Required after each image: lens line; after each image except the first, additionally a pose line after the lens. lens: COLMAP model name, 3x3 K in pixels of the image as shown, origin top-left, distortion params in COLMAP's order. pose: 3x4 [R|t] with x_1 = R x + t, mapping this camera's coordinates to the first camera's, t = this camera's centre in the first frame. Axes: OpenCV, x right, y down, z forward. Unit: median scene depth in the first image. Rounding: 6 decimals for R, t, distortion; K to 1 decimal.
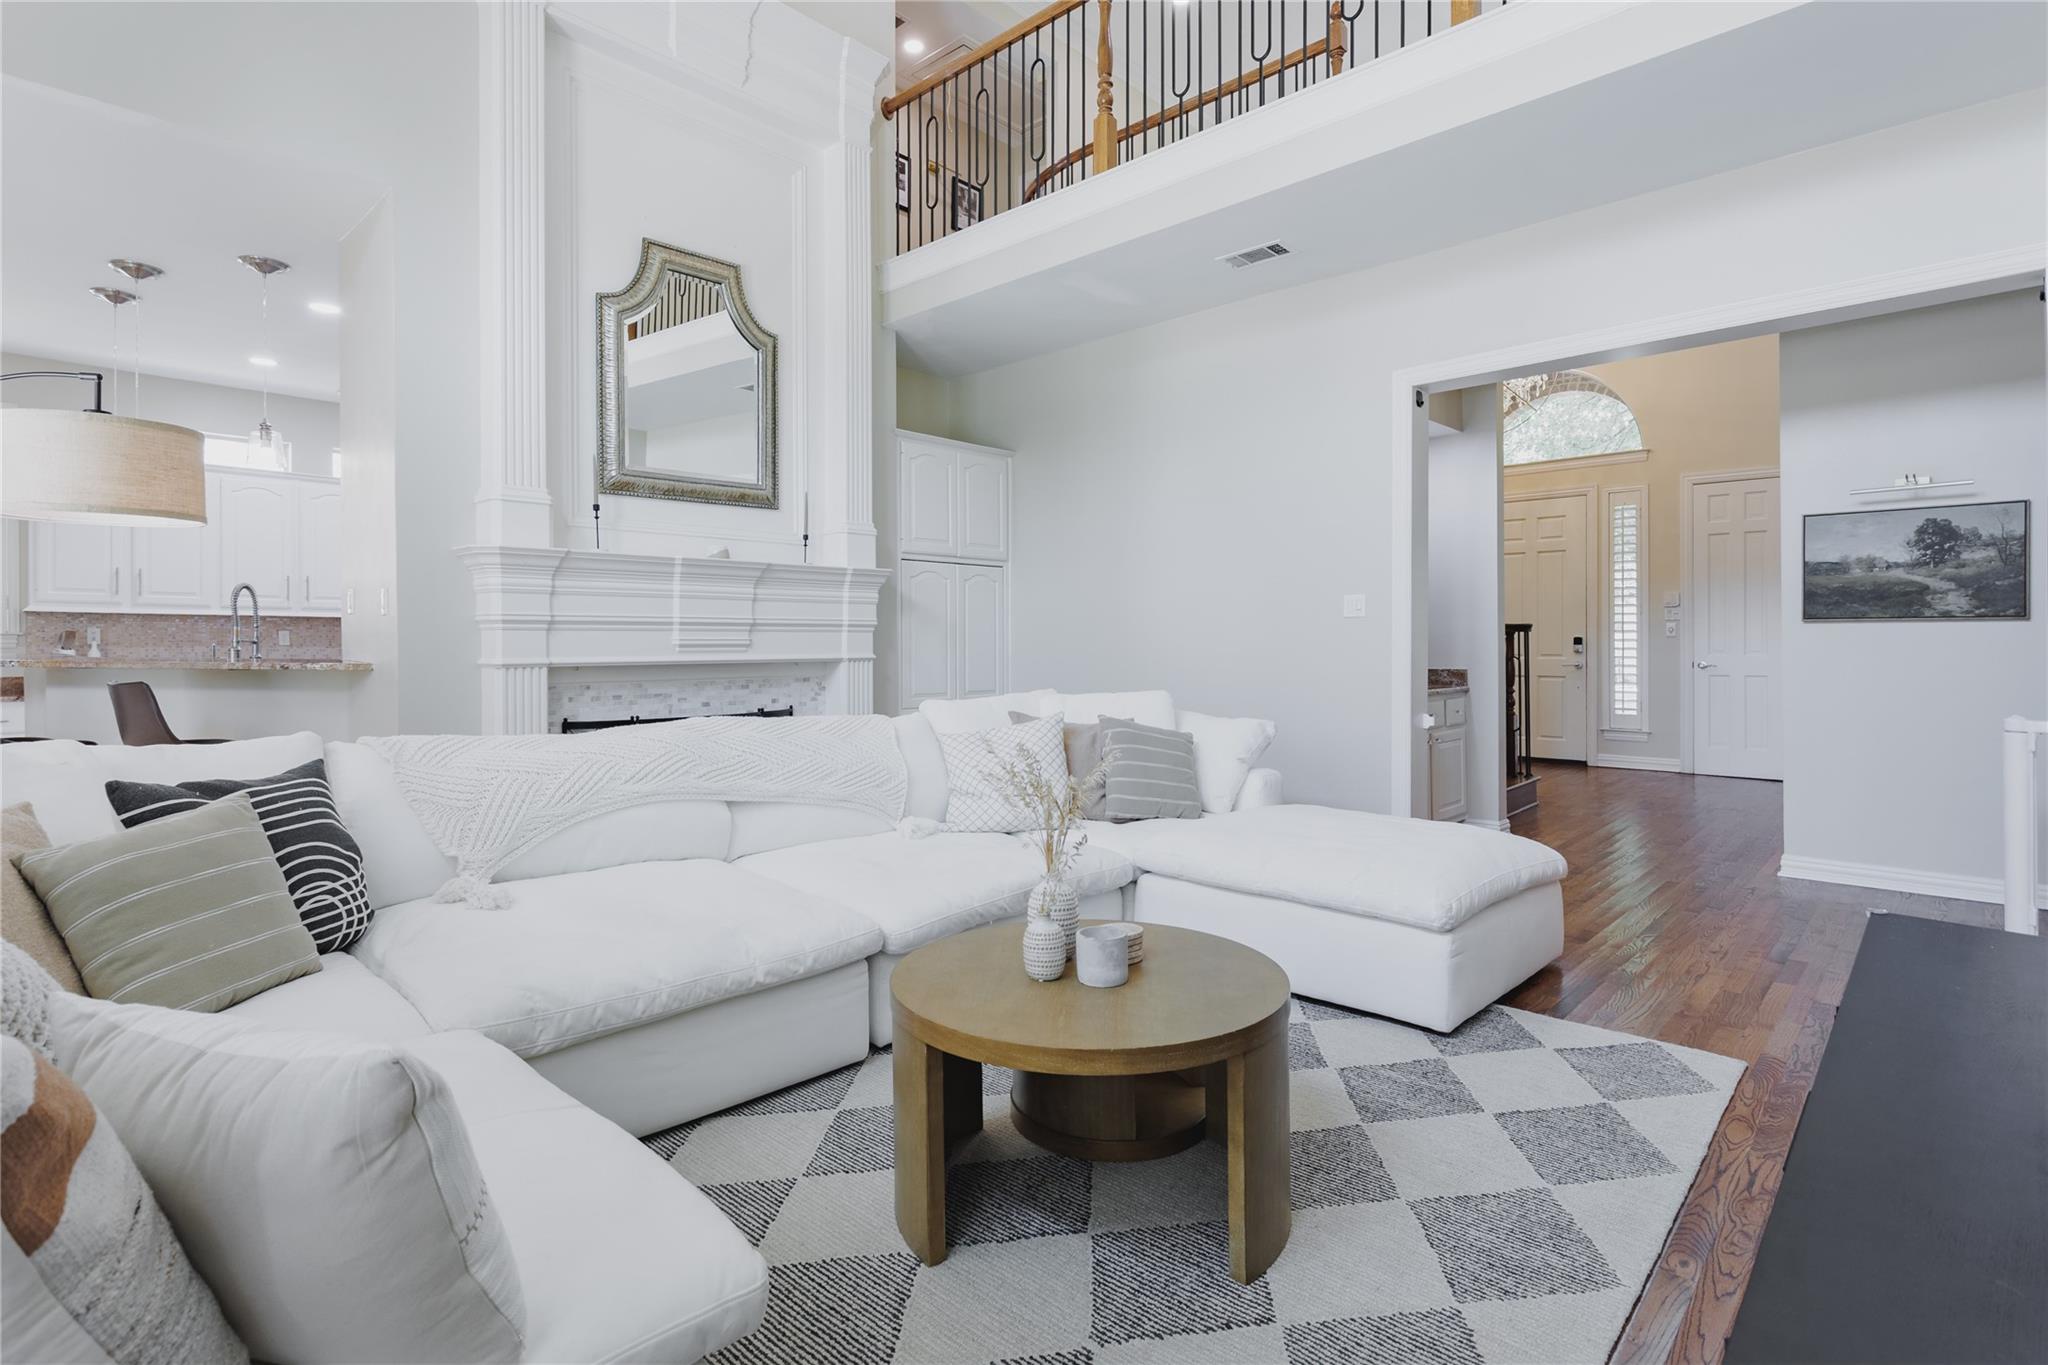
lens RADIAL K [[978.1, 0, 1028.9], [0, 978.1, 653.5], [0, 0, 1]] dist [0.001923, 0.000158]
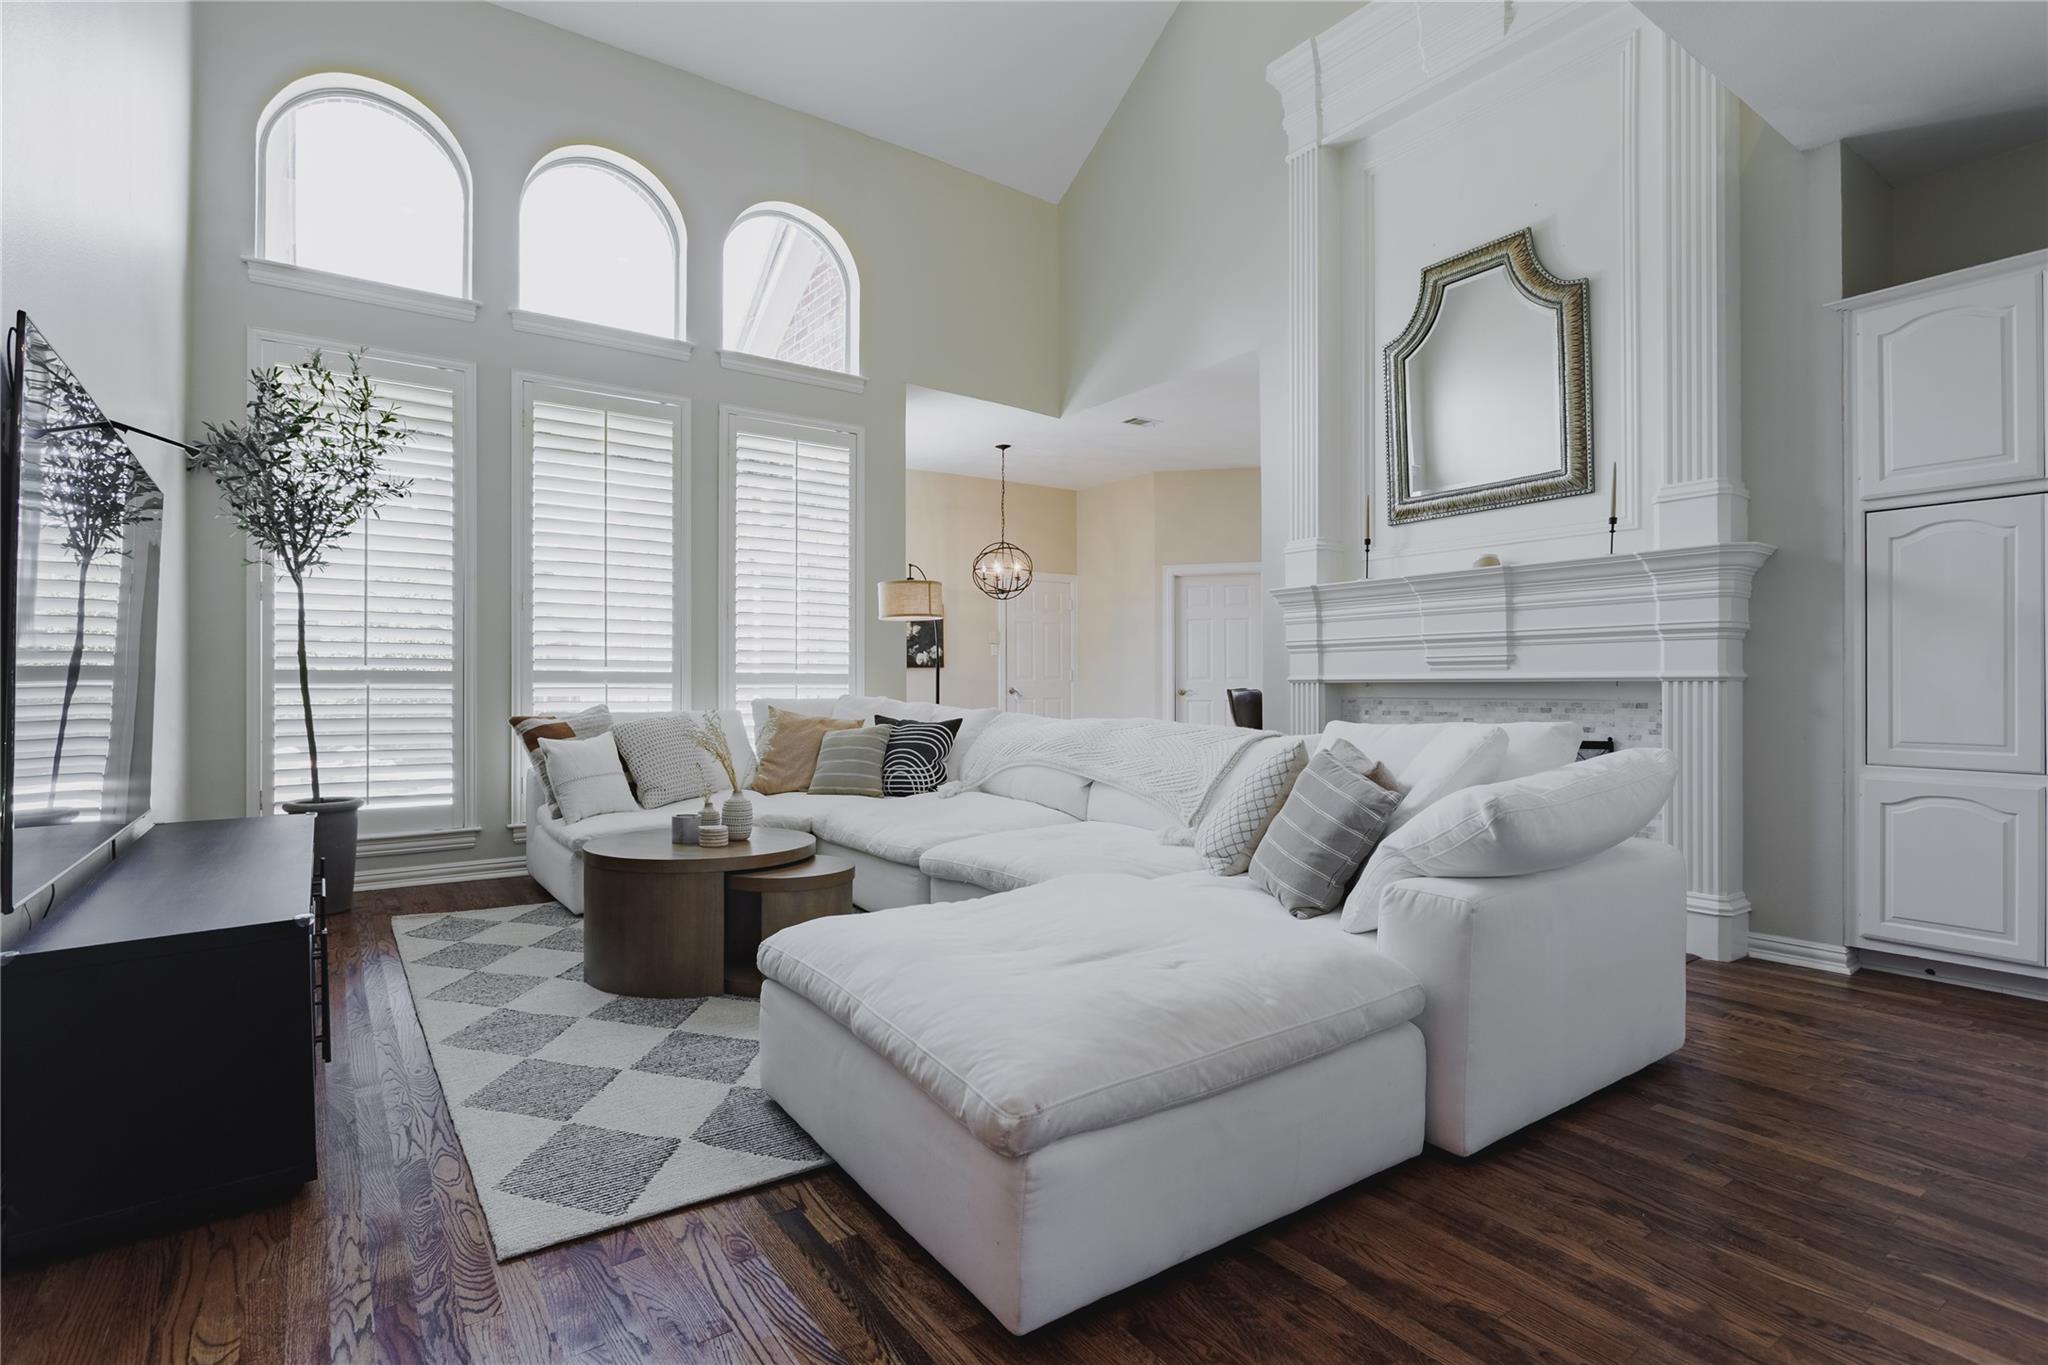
lens RADIAL K [[981.9, 0, 1024.0], [0, 981.9, 682.5], [0, 0, 1]] dist [-0.007891, 0.001426]
pose [[-0.188200, 0.002149, -0.982128, 0.740745], [-0.004817, 0.999984, 0.003111, 0.010749], [0.982119, 0.005317, -0.188186, 0.827508]]
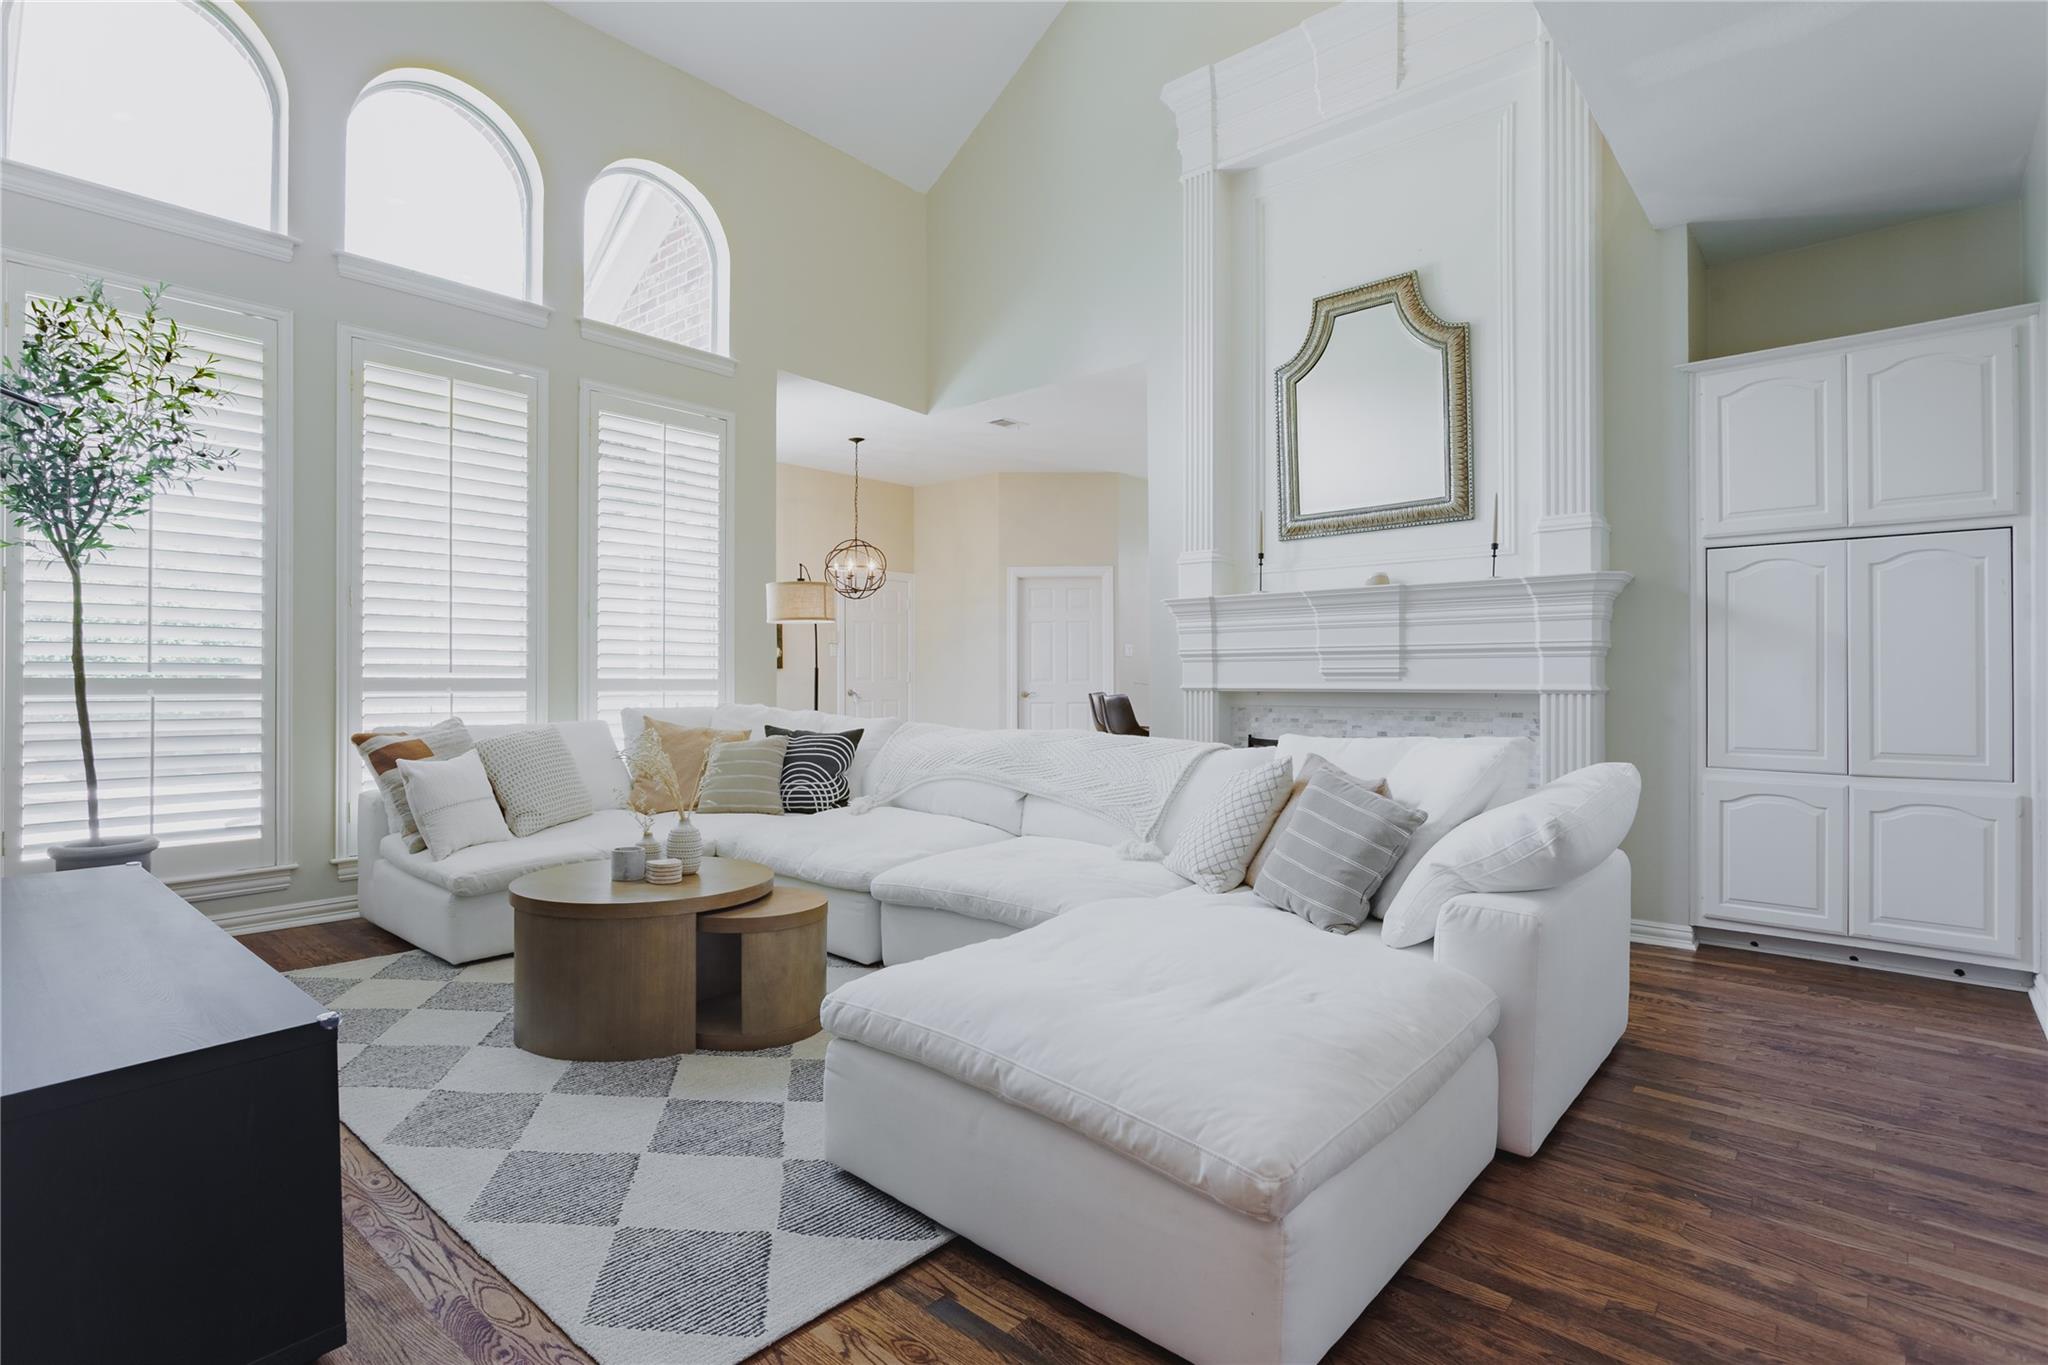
lens RADIAL K [[993.0, 0, 1016.1], [0, 993.0, 673.9], [0, 0, 1]] dist [-0.006147, 0.000482]
pose [[0.039199, -0.000432, -0.999231, 0.734333], [-0.008627, 0.999962, -0.000771, -0.004802], [0.999194, 0.008651, 0.039194, 0.663820]]
